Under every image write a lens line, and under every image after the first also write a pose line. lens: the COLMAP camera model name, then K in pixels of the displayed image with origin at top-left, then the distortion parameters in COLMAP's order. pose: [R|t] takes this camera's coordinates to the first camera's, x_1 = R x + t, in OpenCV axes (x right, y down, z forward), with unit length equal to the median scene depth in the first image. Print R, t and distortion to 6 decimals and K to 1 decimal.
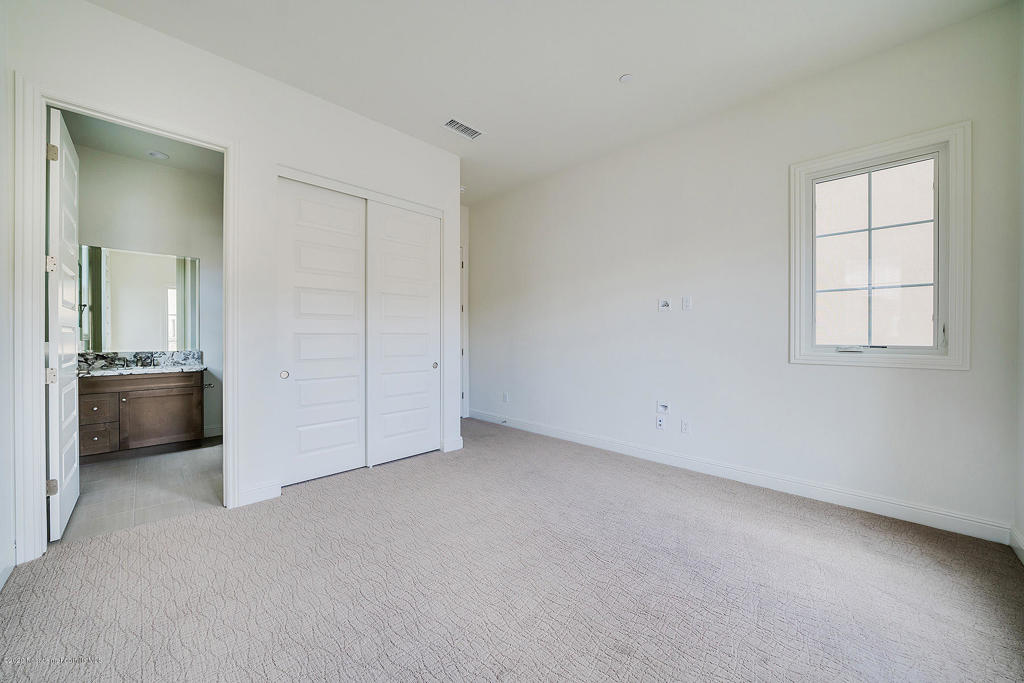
lens RADIAL K [[412.0, 0, 512.0], [0, 412.0, 341.5], [0, 0, 1]] dist [-0.001775, -0.000022]
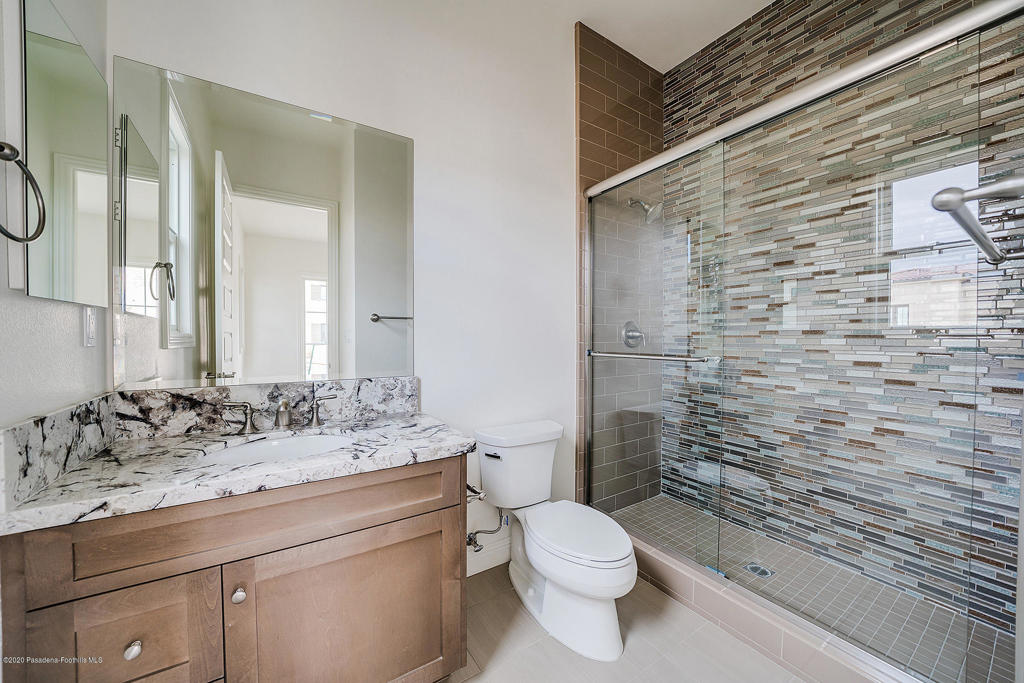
lens RADIAL K [[412.0, 0, 512.0], [0, 412.0, 341.5], [0, 0, 1]] dist [-0.001775, -0.000022]
pose [[0.979394, -0.006104, -0.201865, -0.669487], [0.005210, 0.999974, -0.004960, -0.008659], [0.201890, 0.003806, 0.979401, 0.723860]]
